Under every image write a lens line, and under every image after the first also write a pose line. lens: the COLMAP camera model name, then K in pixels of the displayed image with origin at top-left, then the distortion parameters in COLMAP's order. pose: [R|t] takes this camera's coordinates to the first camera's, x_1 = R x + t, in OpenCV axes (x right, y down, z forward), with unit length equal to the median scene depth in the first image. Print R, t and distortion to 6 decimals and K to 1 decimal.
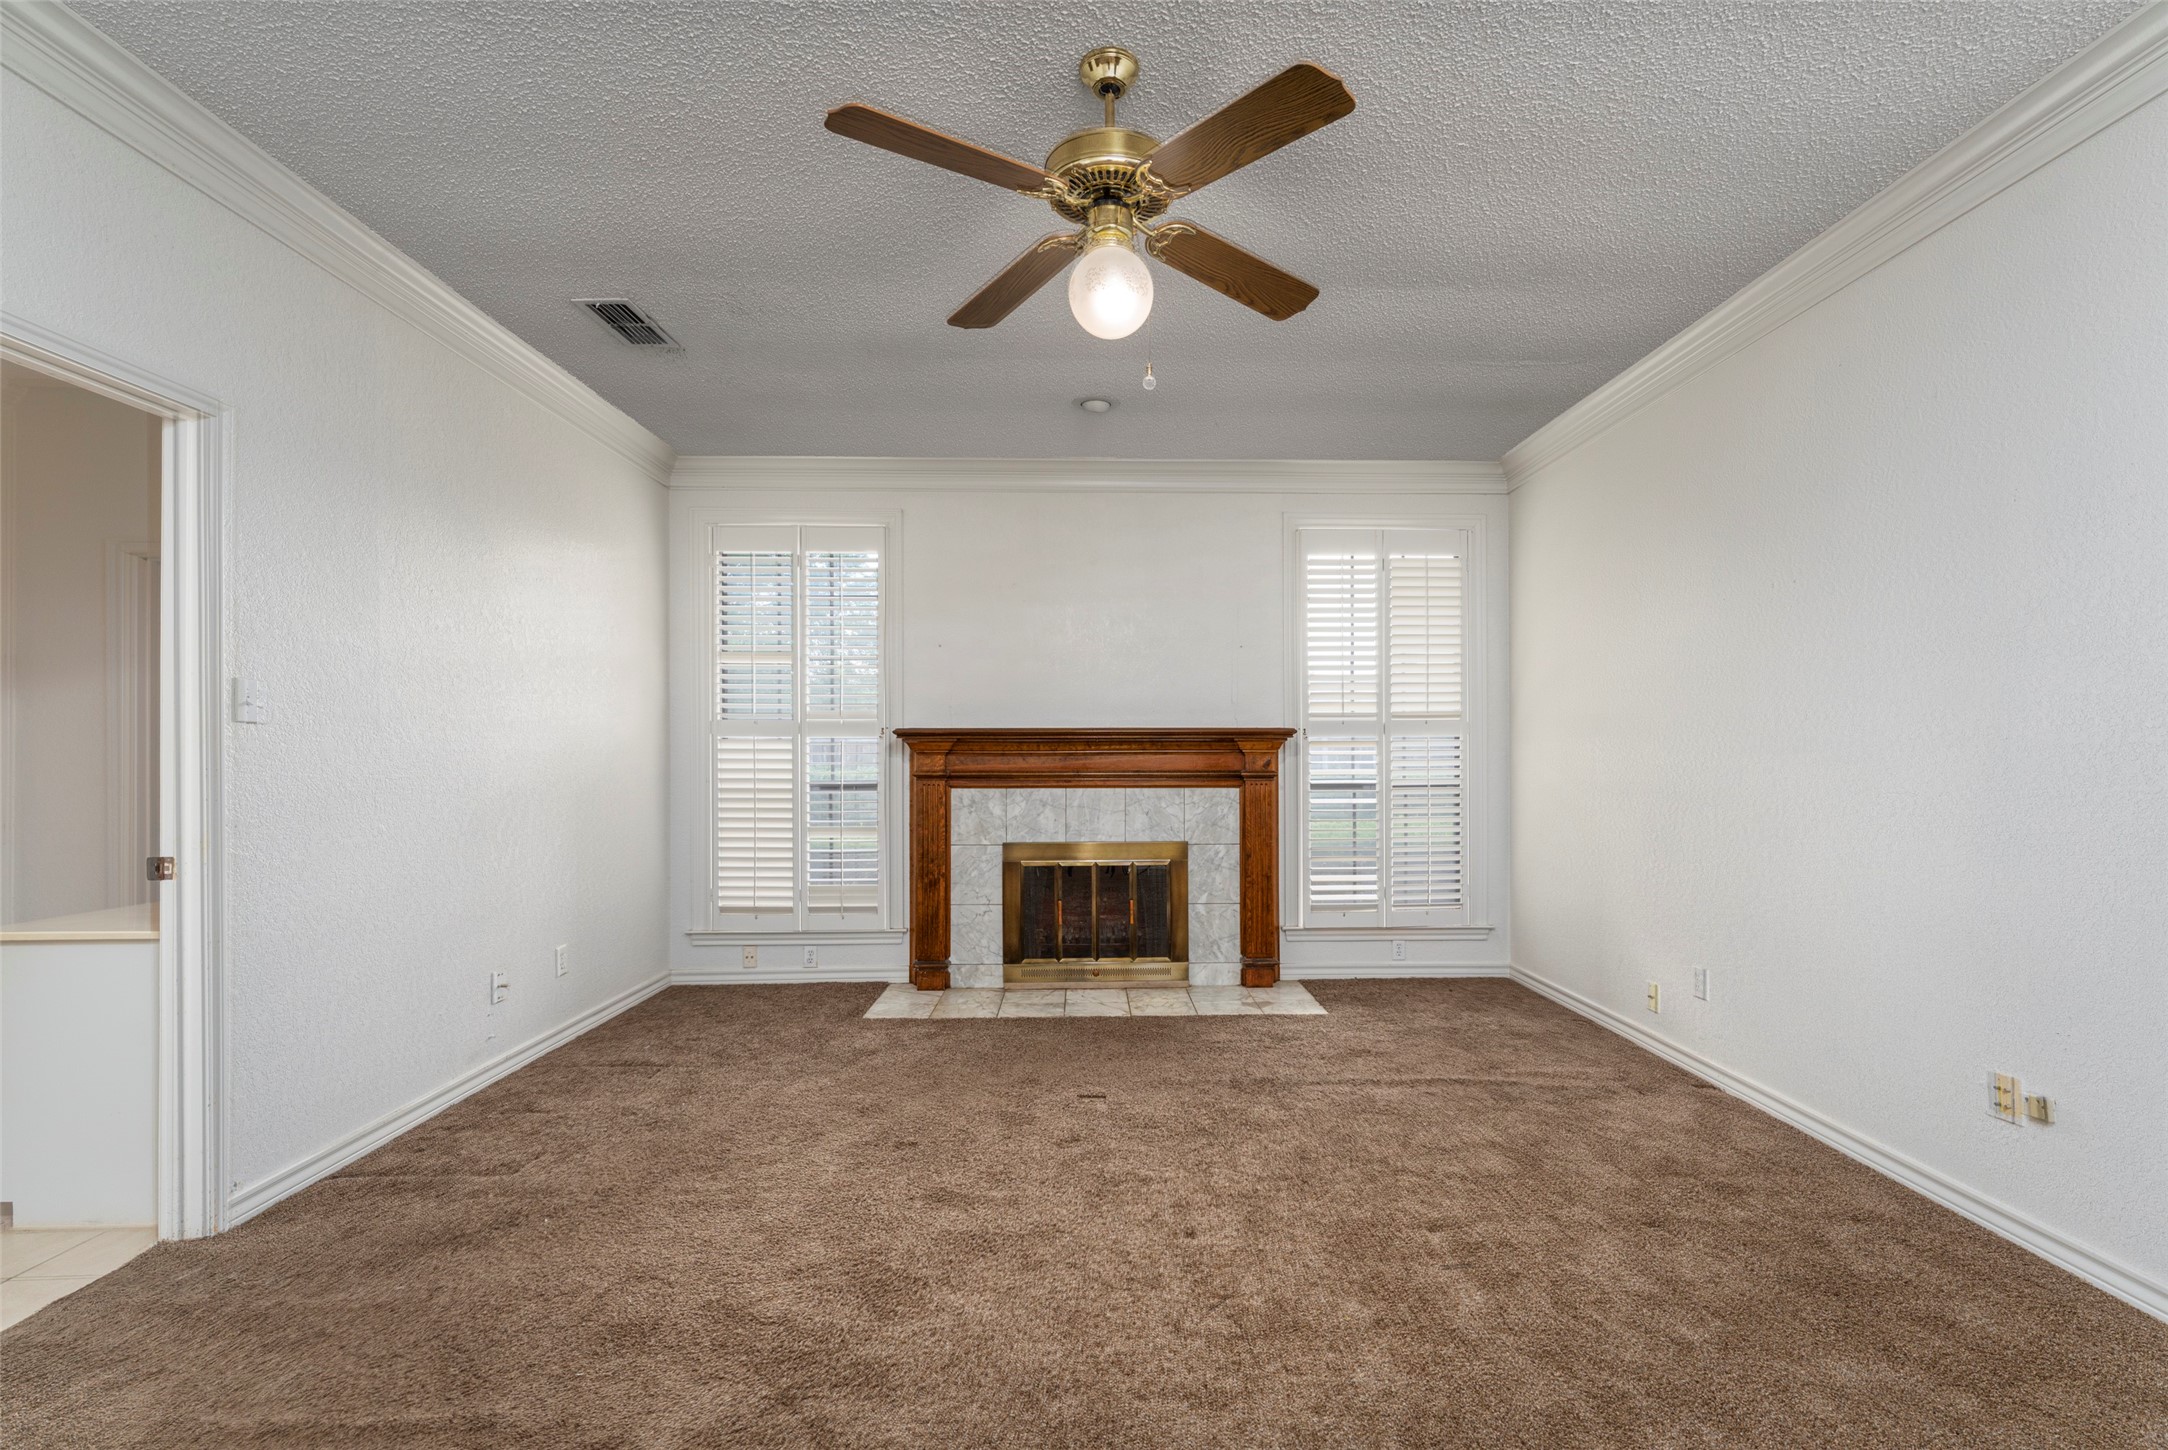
lens RADIAL K [[986.4, 0, 1114.3], [0, 986.4, 720.6], [0, 0, 1]] dist [-0.000404, 0.000977]
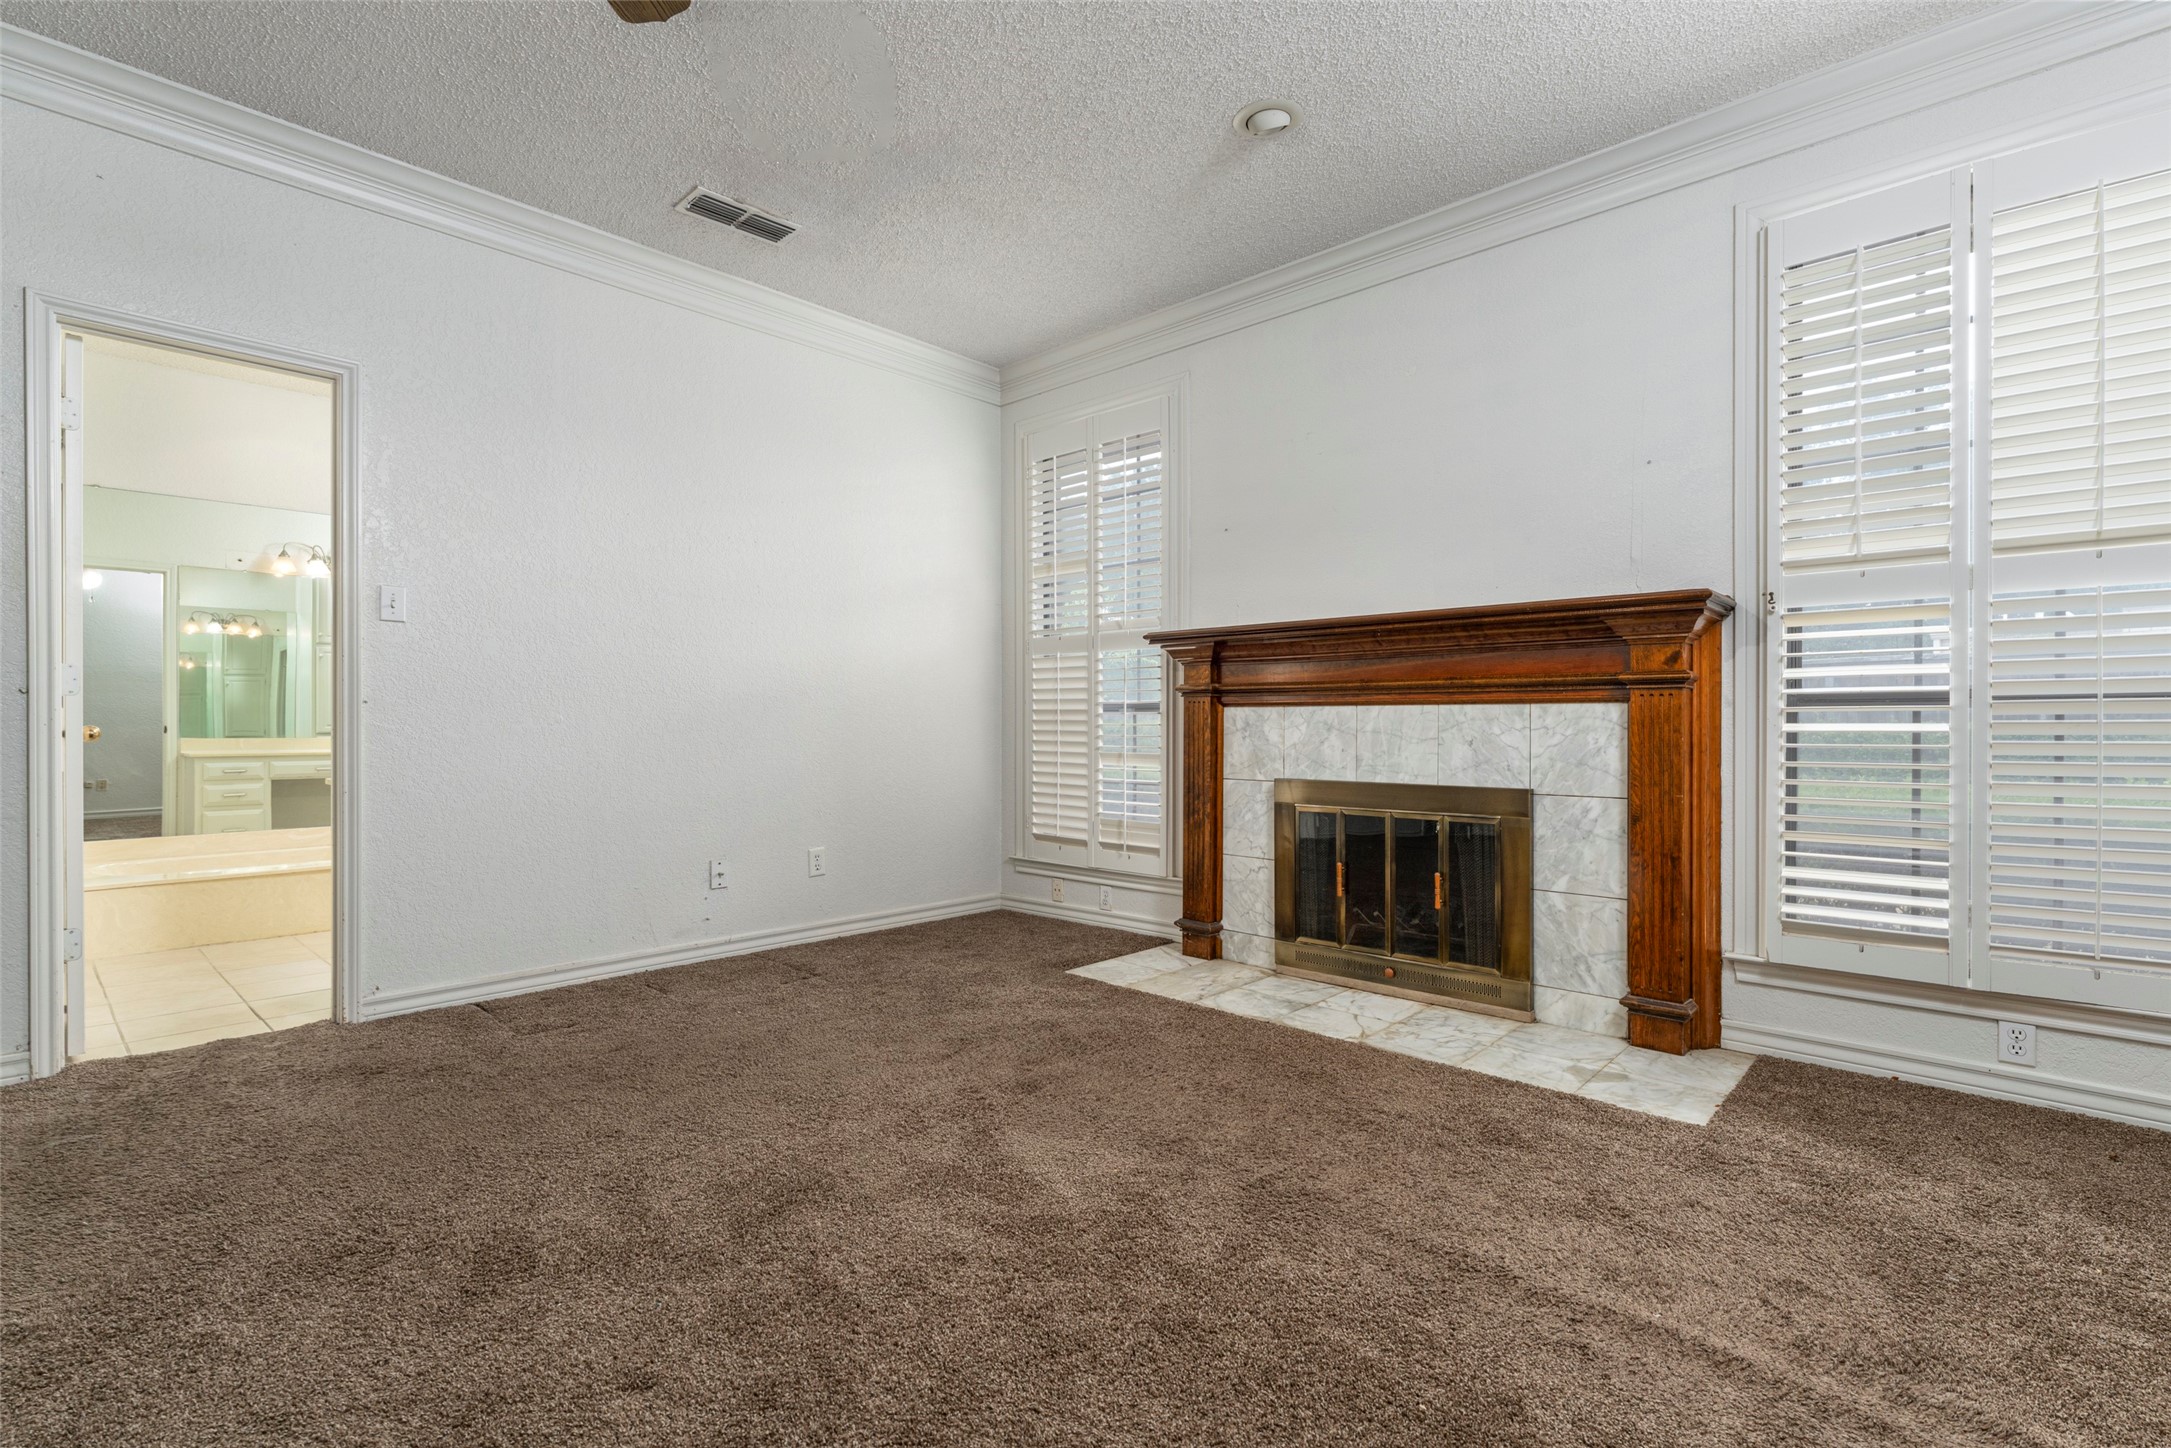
lens RADIAL K [[987.7, 0, 1062.8], [0, 987.7, 717.0], [0, 0, 1]] dist [-0.000404, 0.000977]
pose [[0.712396, -0.000010, -0.701778, 0.298594], [0.022785, 0.999473, 0.023116, 0.056081], [0.701408, -0.032458, 0.712021, 0.352774]]
